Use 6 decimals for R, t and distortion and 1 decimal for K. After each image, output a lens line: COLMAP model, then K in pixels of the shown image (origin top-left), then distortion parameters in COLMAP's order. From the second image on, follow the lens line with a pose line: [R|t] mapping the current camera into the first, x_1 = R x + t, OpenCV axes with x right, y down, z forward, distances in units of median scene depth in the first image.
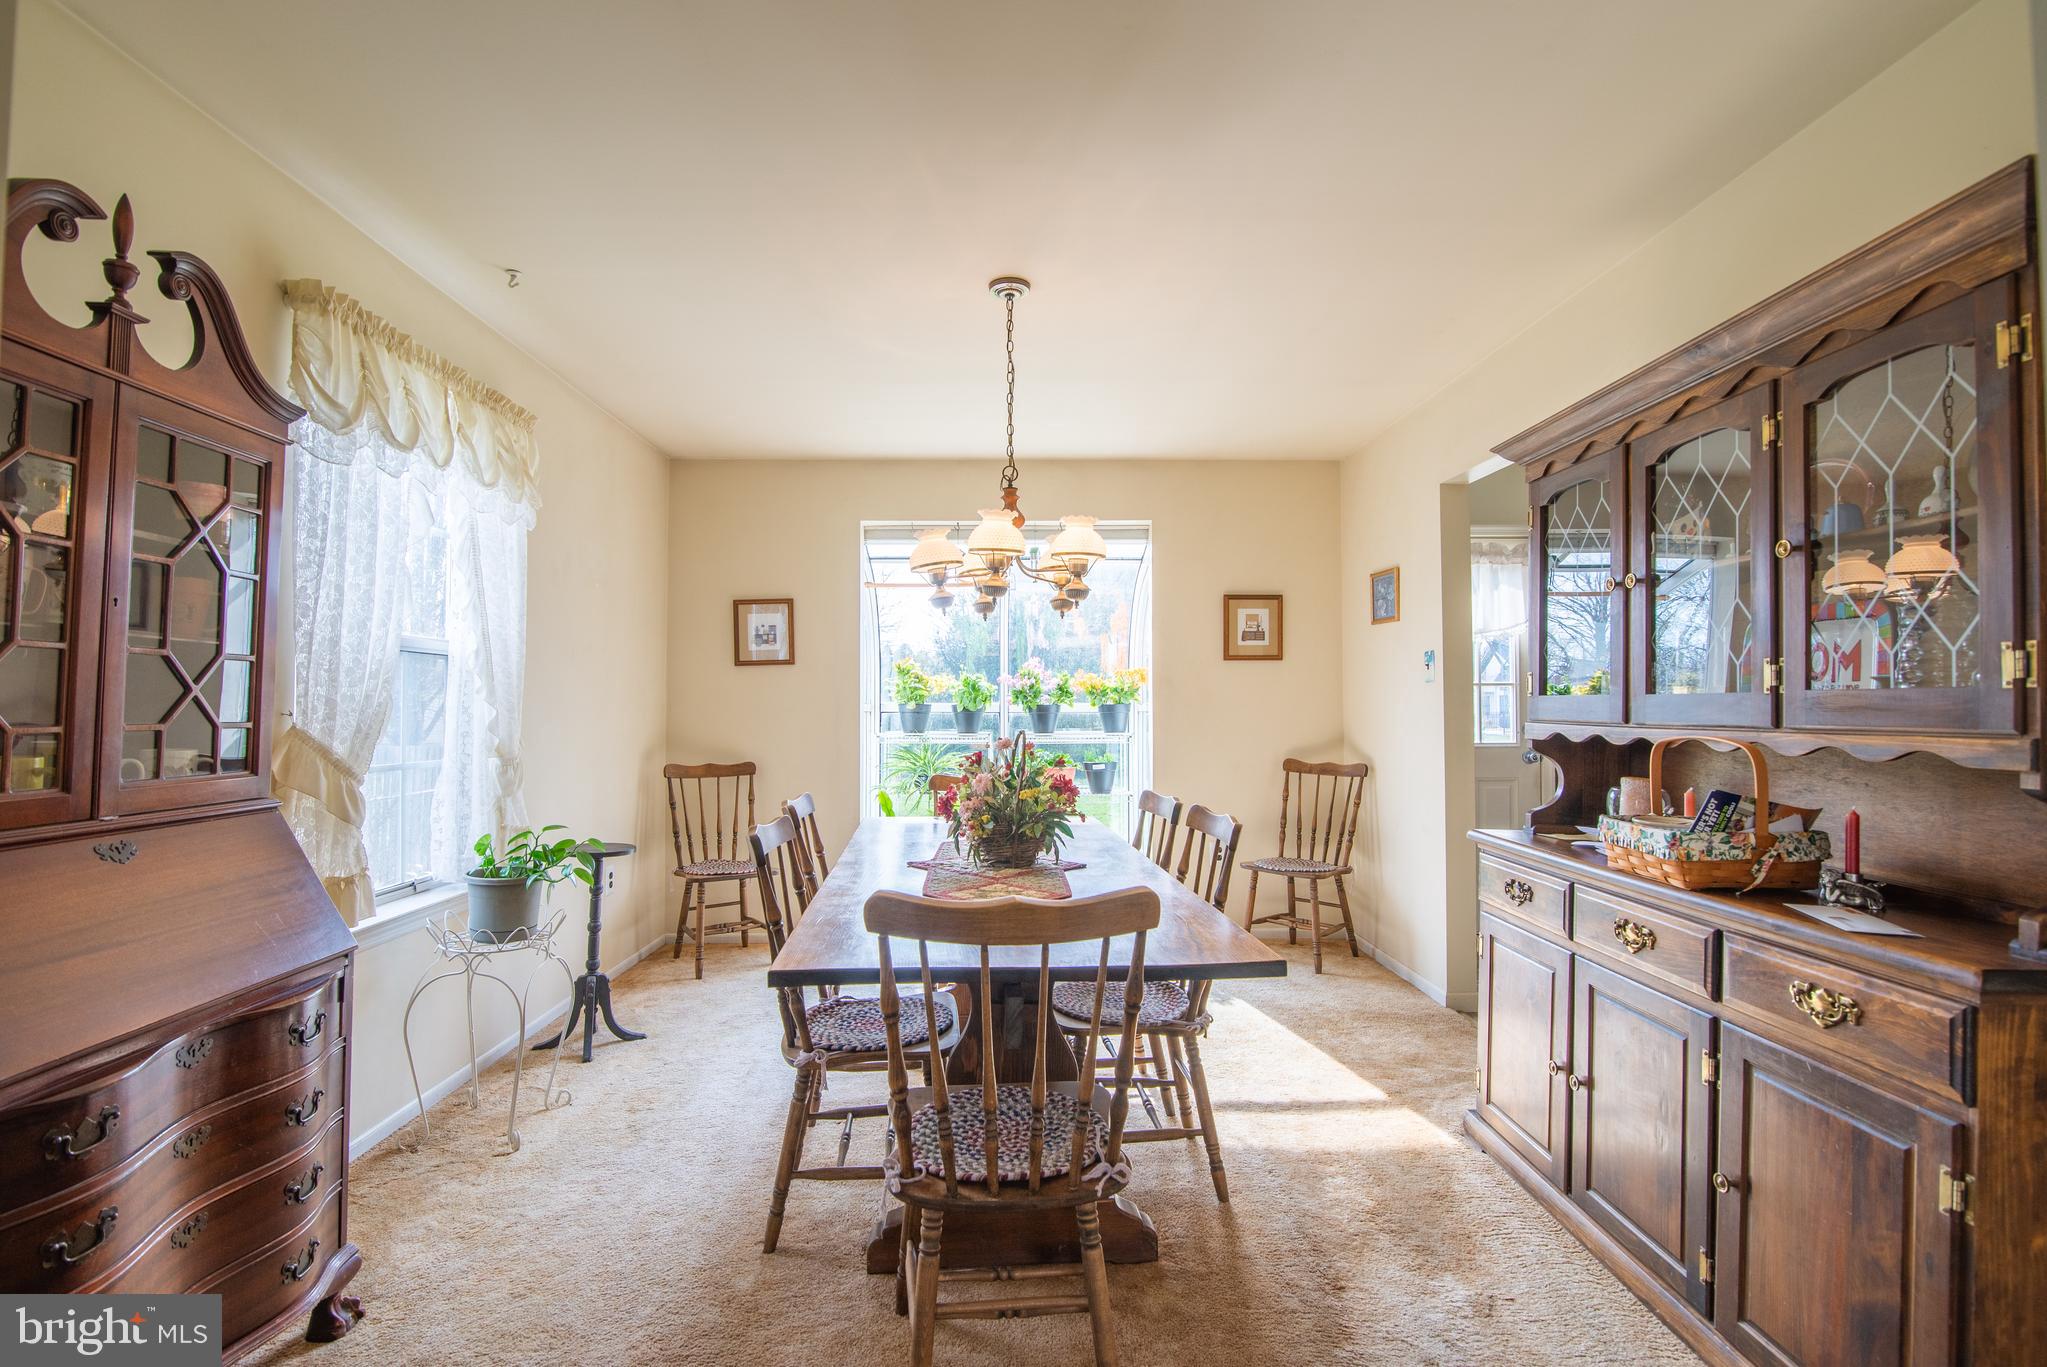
lens RADIAL K [[944.7, 0, 1018.5], [0, 944.7, 687.5], [0, 0, 1]] dist [-0.019989, 0.000702]
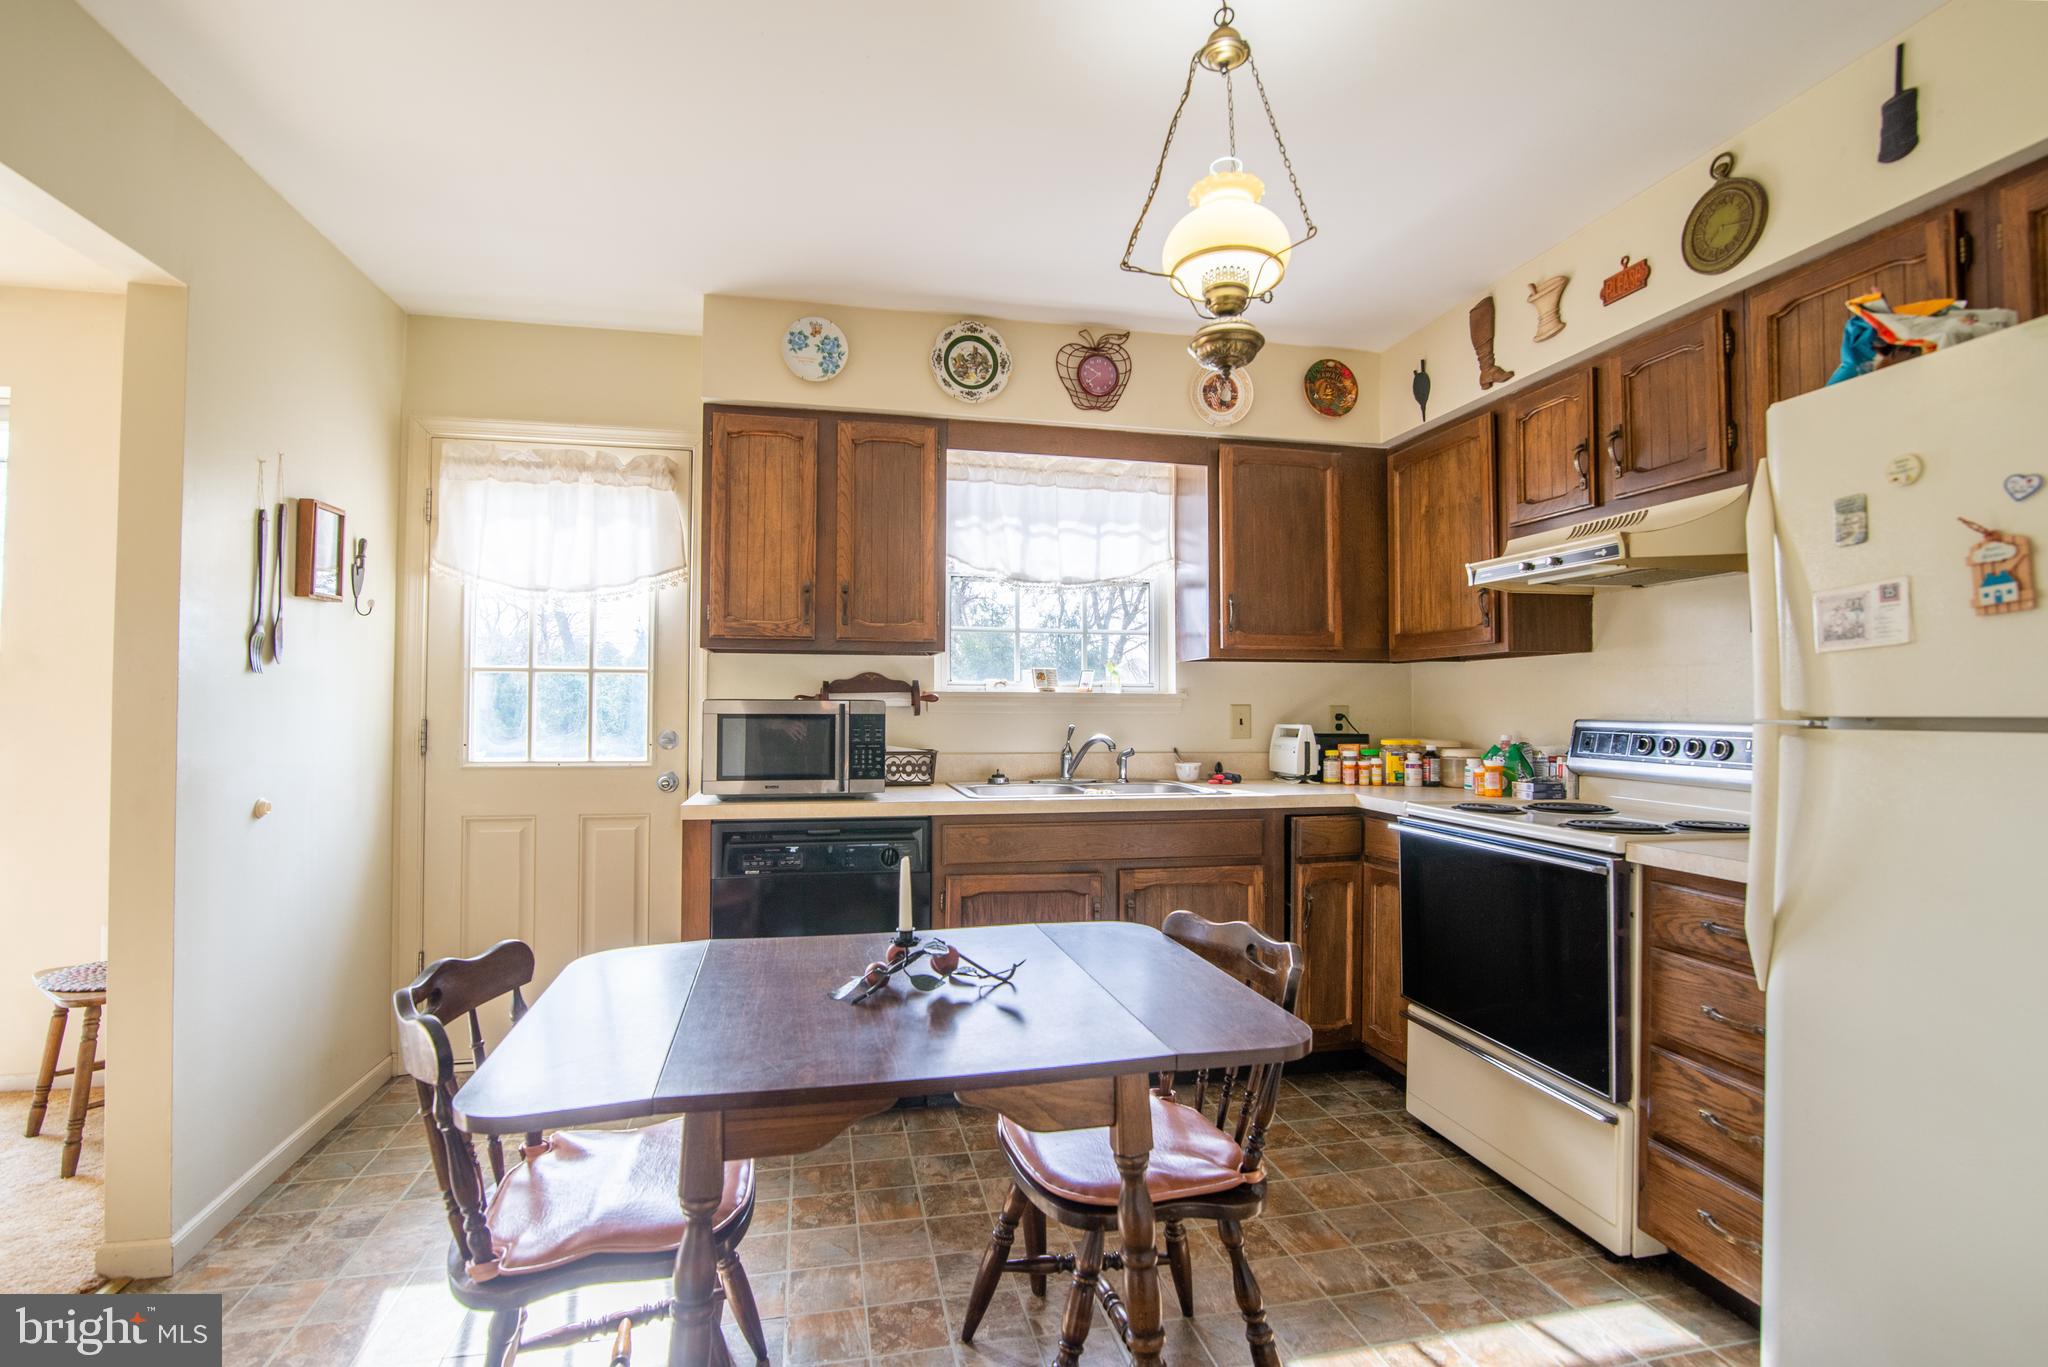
lens RADIAL K [[945.2, 0, 1019.0], [0, 945.2, 687.5], [0, 0, 1]] dist [-0.019989, 0.000702]
pose [[0.981387, 0.006860, 0.191920, 1.587562], [-0.007879, 0.999959, 0.004546, 0.020159], [-0.191881, -0.005974, 0.981400, 0.666153]]
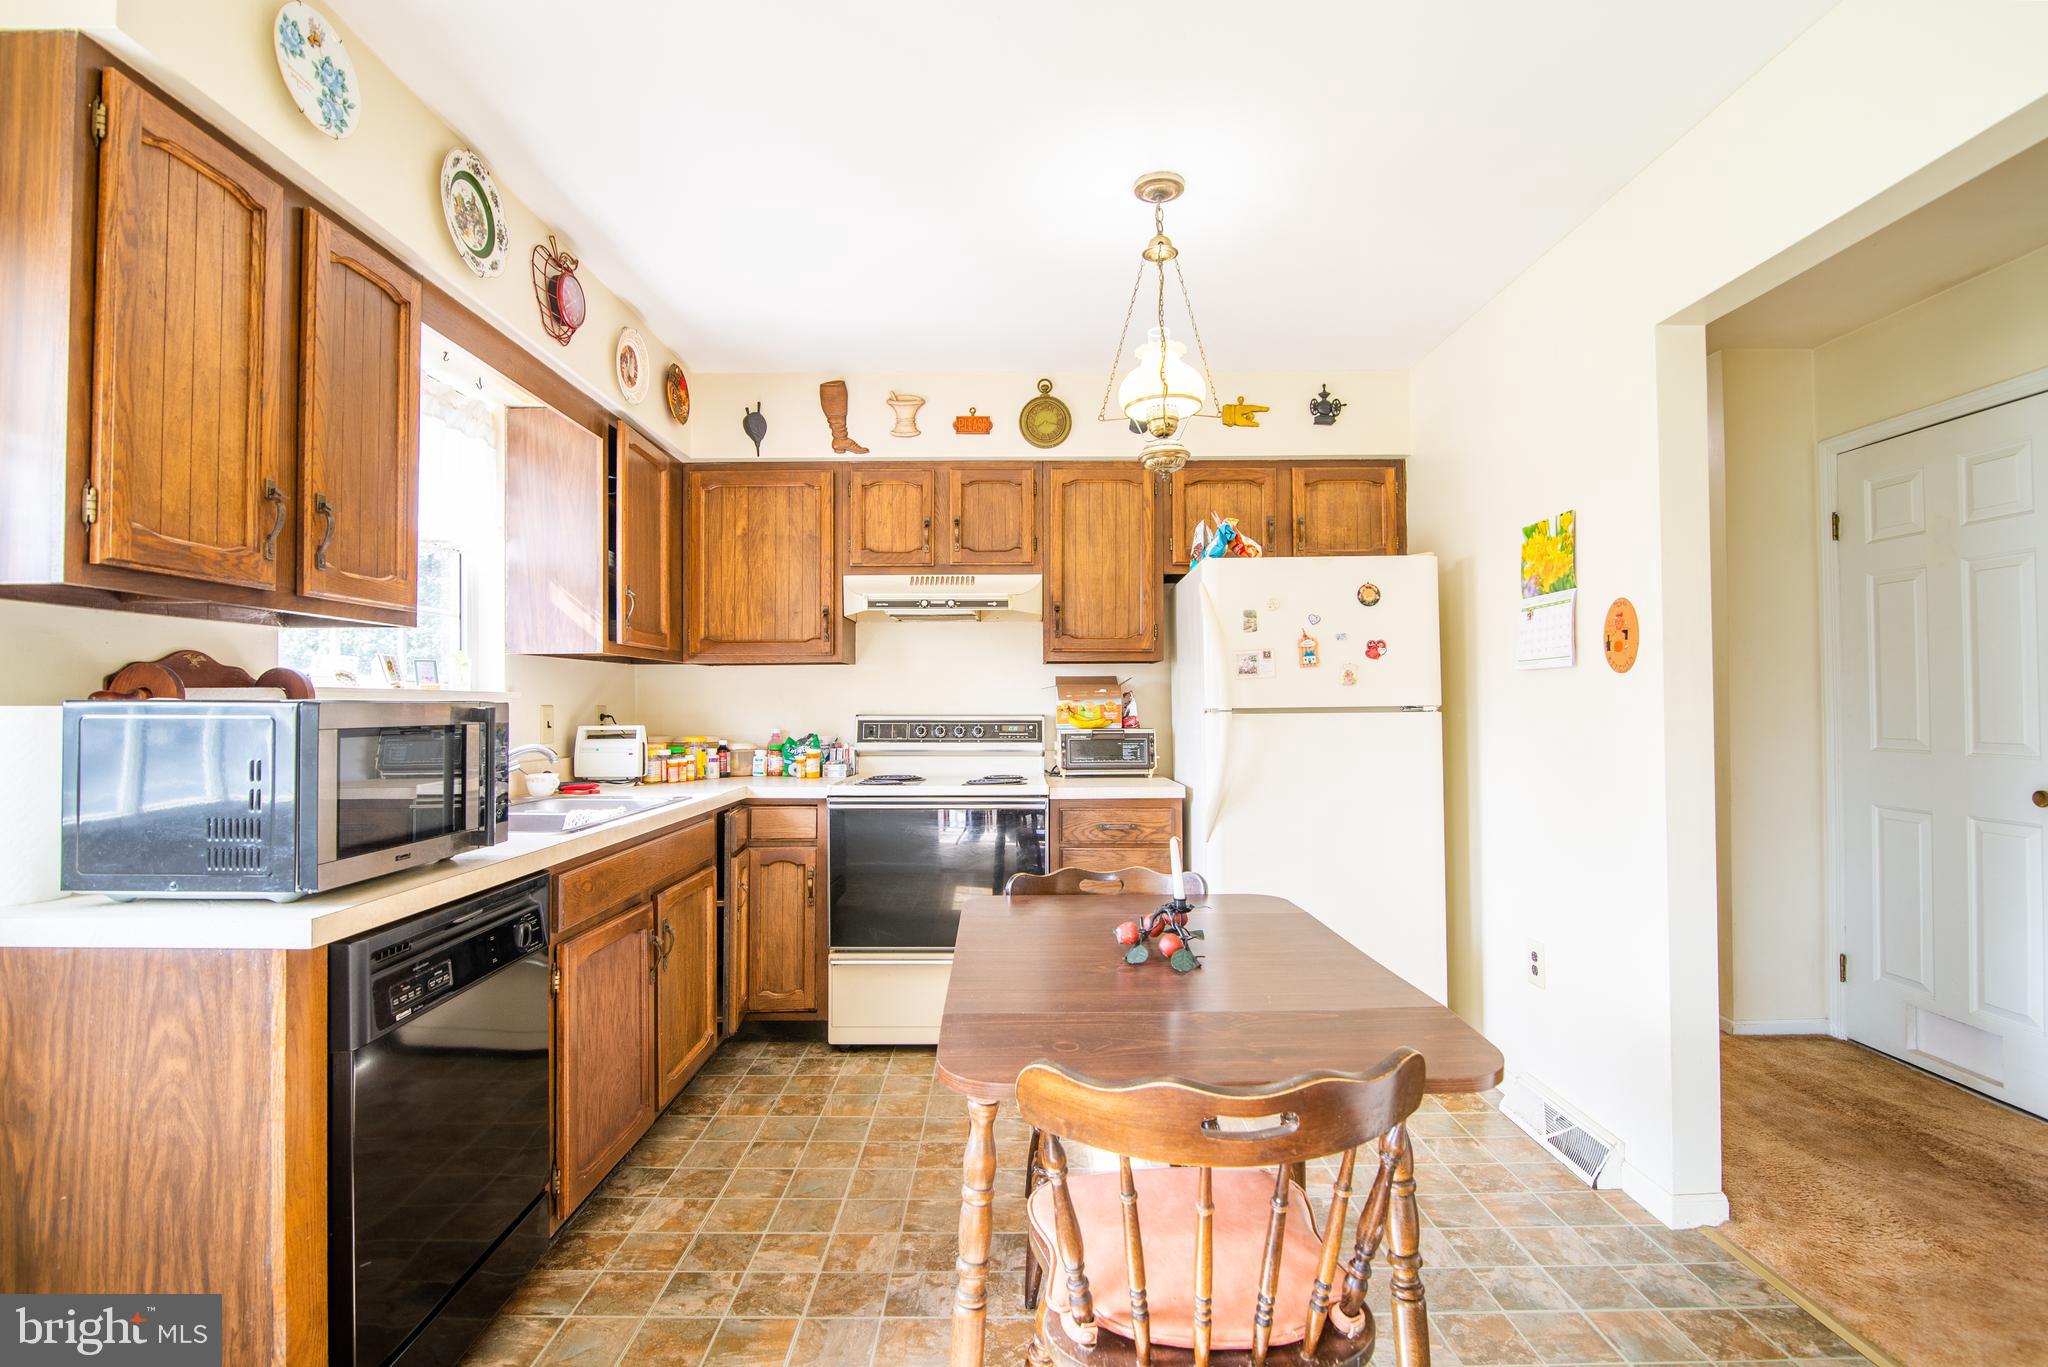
lens RADIAL K [[936.2, 0, 1018.7], [0, 936.2, 687.4], [0, 0, 1]] dist [-0.023574, 0.000081]
pose [[0.028632, 0.016876, 0.999448, 0.818238], [-0.019617, 0.999674, -0.016318, 0.037269], [-0.999397, -0.019139, 0.028954, 1.495757]]
